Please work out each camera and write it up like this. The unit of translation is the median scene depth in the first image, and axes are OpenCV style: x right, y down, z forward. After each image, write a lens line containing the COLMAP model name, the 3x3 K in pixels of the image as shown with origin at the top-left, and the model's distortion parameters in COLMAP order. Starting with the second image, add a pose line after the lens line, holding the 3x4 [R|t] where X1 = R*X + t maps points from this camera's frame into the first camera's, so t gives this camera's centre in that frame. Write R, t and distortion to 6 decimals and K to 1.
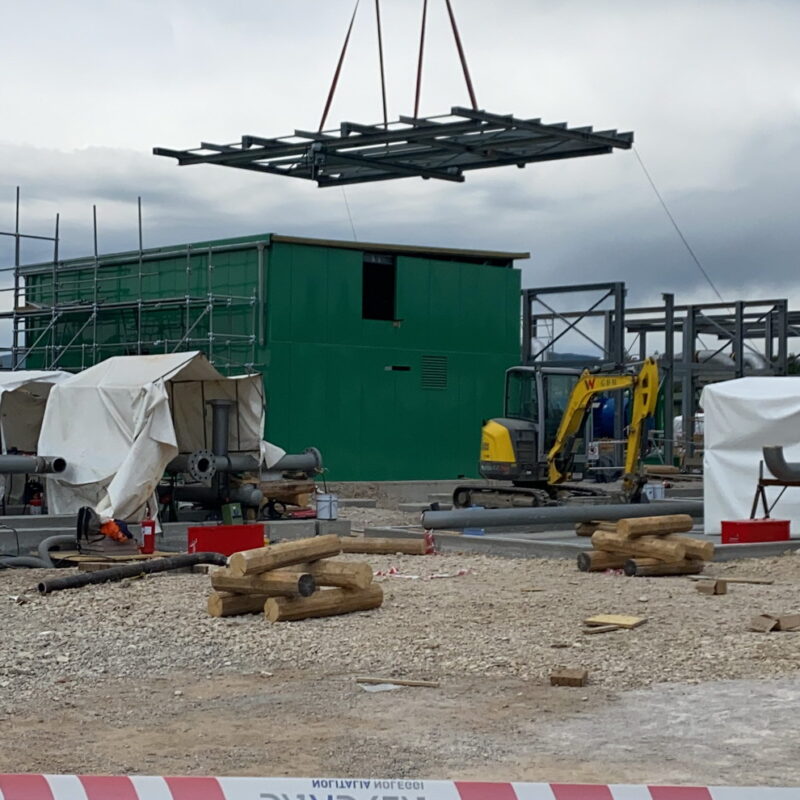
lens RADIAL K [[1754.0, 0, 400.0], [0, 1754.0, 400.0], [0, 0, 1]] dist [0.246824, -1.193788]
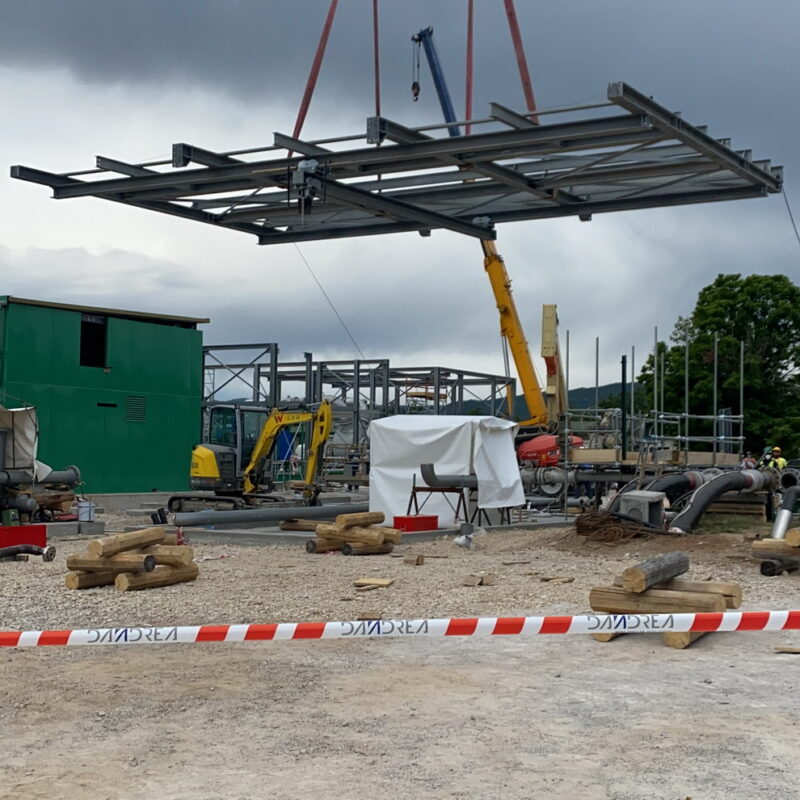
lens RADIAL K [[1476.9, 0, 400.4], [0, 1476.9, 400.9], [0, 0, 1]] dist [0.130135, -0.179766]
pose [[0.944737, 0.016283, 0.327424, -0.182201], [-0.008163, 0.999624, -0.026158, 0.006474], [-0.327727, 0.022040, 0.944515, -0.105035]]
